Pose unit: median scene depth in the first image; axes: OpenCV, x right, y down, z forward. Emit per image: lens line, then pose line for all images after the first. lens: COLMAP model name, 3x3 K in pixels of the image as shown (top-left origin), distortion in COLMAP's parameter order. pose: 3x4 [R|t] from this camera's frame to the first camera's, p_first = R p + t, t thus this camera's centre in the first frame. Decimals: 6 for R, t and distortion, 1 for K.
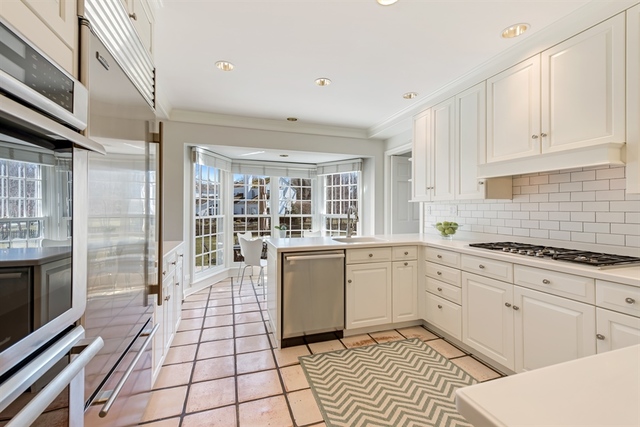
lens RADIAL K [[281.5, 0, 318.7], [0, 281.5, 204.7], [0, 0, 1]] dist [0.028591, -0.000136]
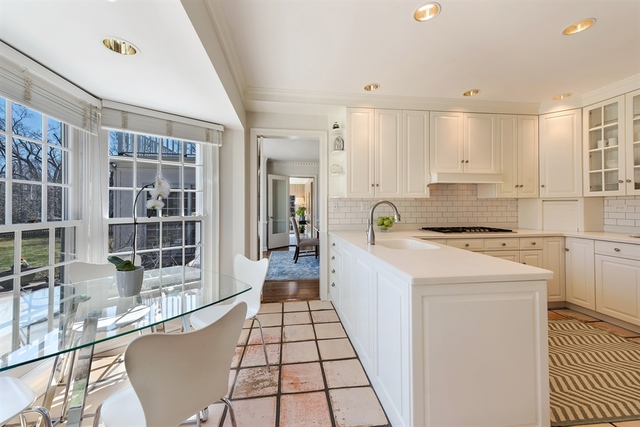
lens RADIAL K [[249.2, 0, 320.7], [0, 249.2, 207.8], [0, 0, 1]] dist [0.012607, -0.000289]
pose [[0.171354, -0.010363, 0.985155, -0.658789], [-0.008601, 0.999891, 0.012014, 0.016385], [-0.985172, -0.010532, 0.171246, 1.255692]]
